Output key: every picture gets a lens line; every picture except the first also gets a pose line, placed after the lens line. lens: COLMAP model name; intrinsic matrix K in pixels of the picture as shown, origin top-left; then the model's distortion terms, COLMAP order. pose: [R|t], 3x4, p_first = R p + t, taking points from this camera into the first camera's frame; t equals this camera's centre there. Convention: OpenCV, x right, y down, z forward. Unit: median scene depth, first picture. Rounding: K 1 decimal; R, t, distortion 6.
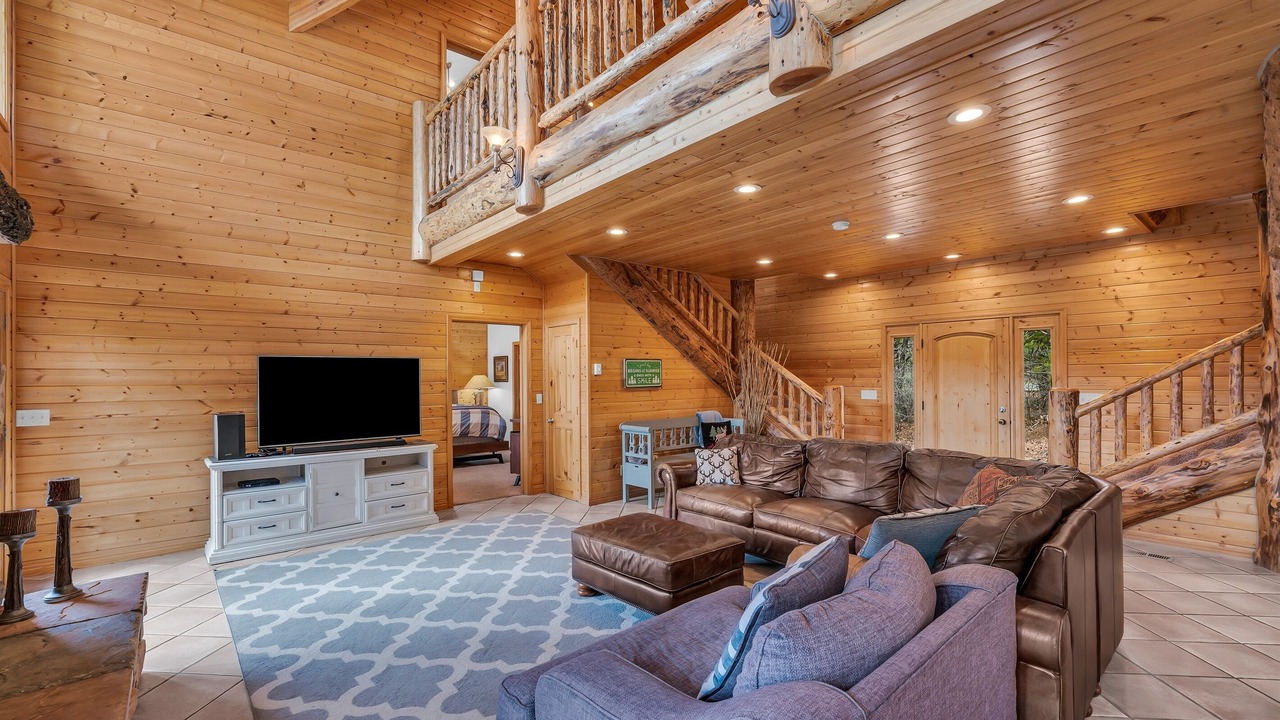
lens RADIAL K [[556.1, 0, 638.1], [0, 556.1, 371.7], [0, 0, 1]] dist [-0.000191, 0.000245]
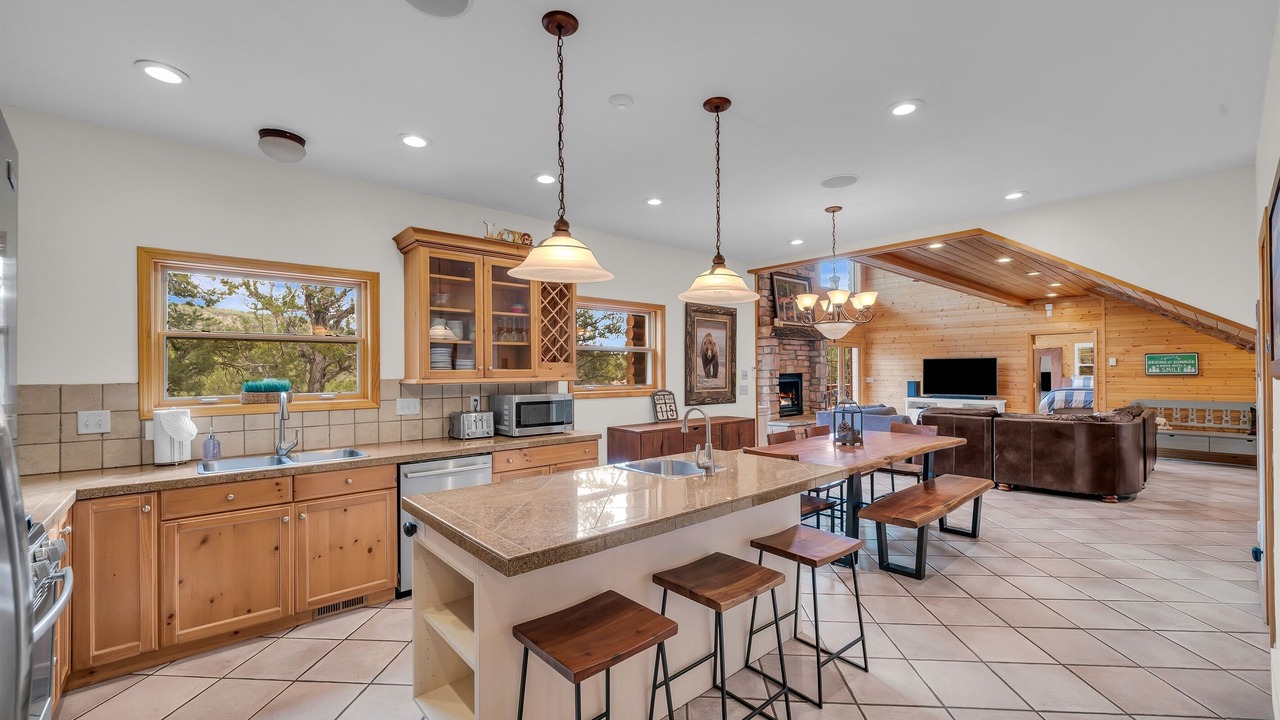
lens RADIAL K [[510.1, 0, 641.3], [0, 510.1, 372.5], [0, 0, 1]] dist [0.000235, -0.000160]
pose [[0.015991, 0.011371, -0.999807, 1.603764], [0.012639, 0.999853, 0.011573, -0.009859], [0.999792, -0.012821, 0.015845, -0.338227]]
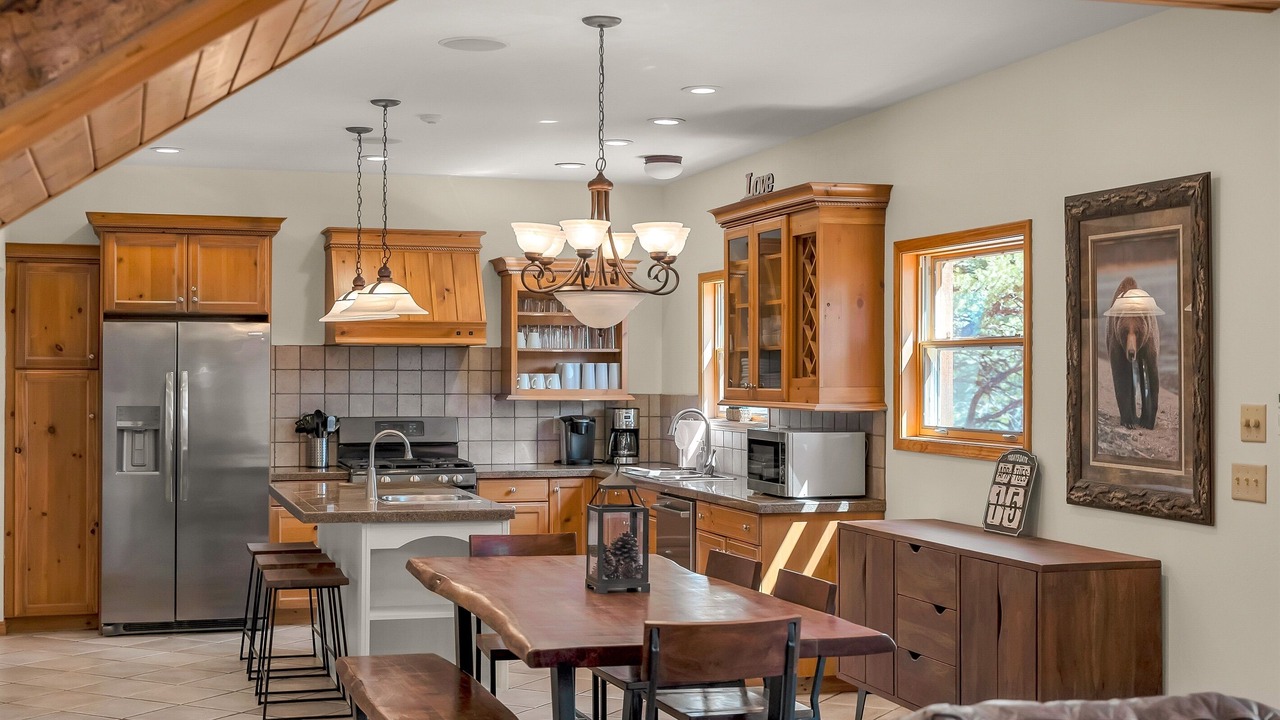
lens RADIAL K [[1695.9, 0, 640.0], [0, 1695.9, 360.0], [0, 0, 1]] dist [0.005592, -0.024463]
pose [[-0.916294, 0.008812, 0.400409, 0.225645], [0.003056, 0.999883, -0.015012, -0.011182], [-0.400494, -0.012531, -0.916214, 1.108157]]
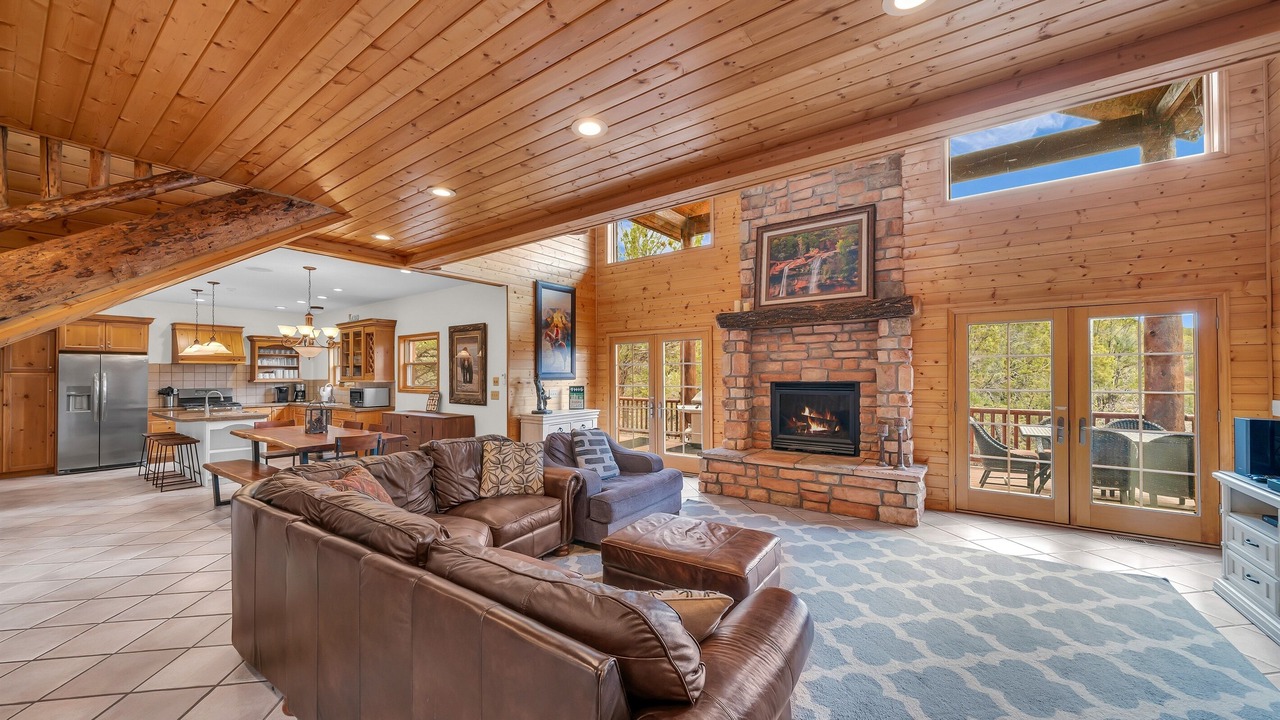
lens RADIAL K [[466.9, 0, 630.2], [0, 466.9, 368.8], [0, 0, 1]] dist [-0.001729, -0.000157]
pose [[-0.973113, 0.011464, -0.230041, 0.235552], [0.015130, 0.999785, -0.014180, 0.003754], [0.229829, -0.017279, -0.973078, 1.307227]]
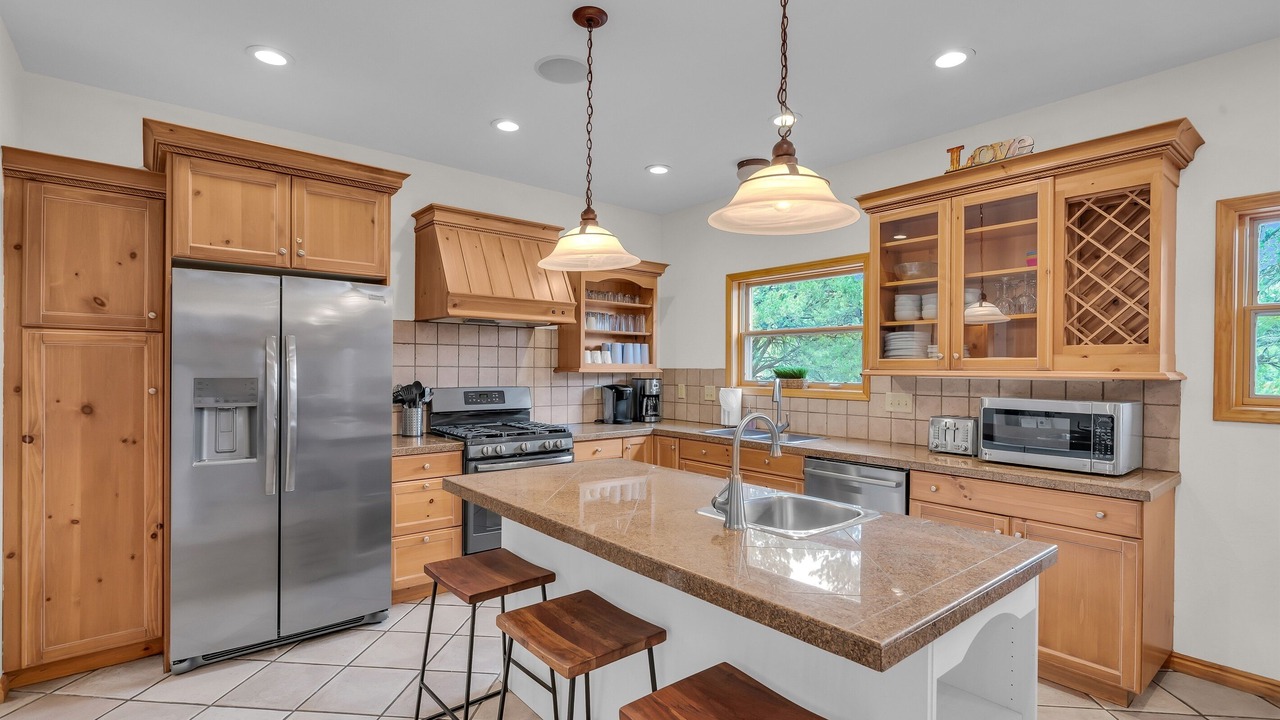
lens RADIAL K [[596.7, 0, 633.5], [0, 596.7, 369.2], [0, 0, 1]] dist [0.000873, 0.001003]
pose [[-0.999786, 0.001471, 0.020635, 1.153826], [0.001433, 0.999997, -0.001885, 0.004423], [-0.020637, -0.001855, -0.999785, 0.087093]]
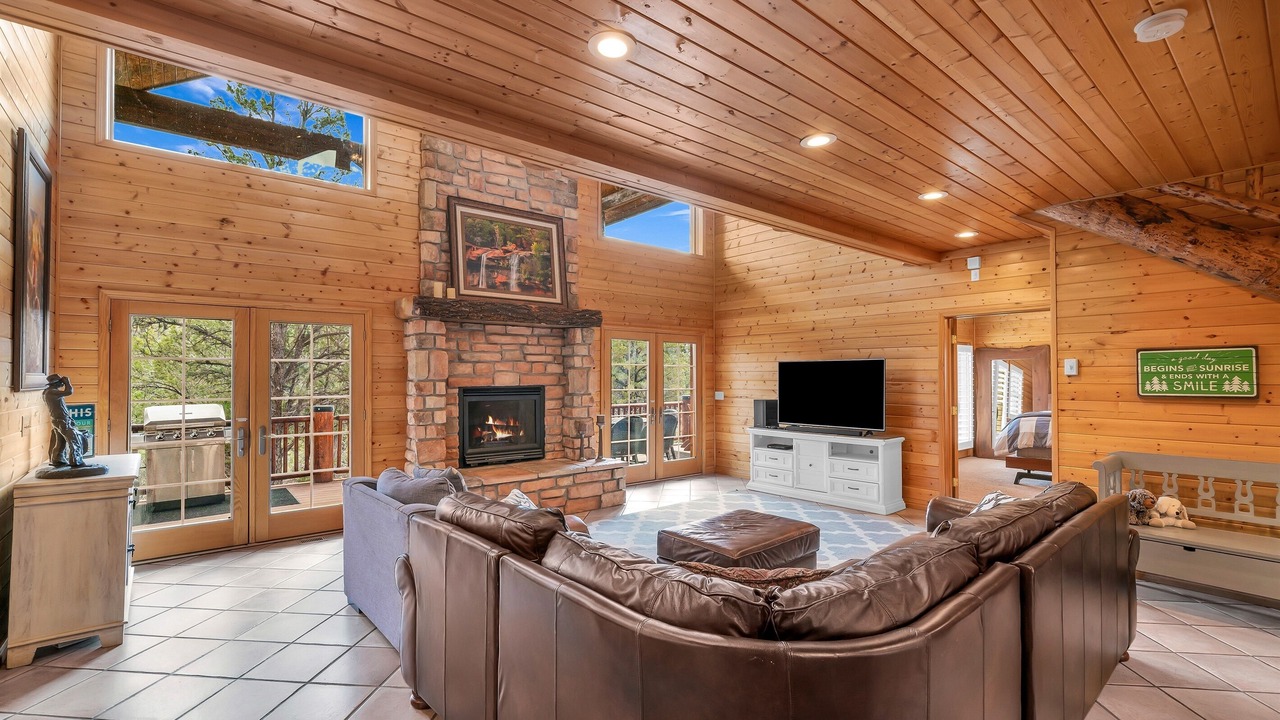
lens RADIAL K [[556.1, 0, 638.1], [0, 556.1, 371.7], [0, 0, 1]] dist [-0.000191, 0.000245]
pose [[-0.017472, -0.001386, -0.999846, 0.788205], [0.007737, 0.999969, -0.001522, -0.002489], [0.999817, -0.007762, -0.017461, 0.619609]]
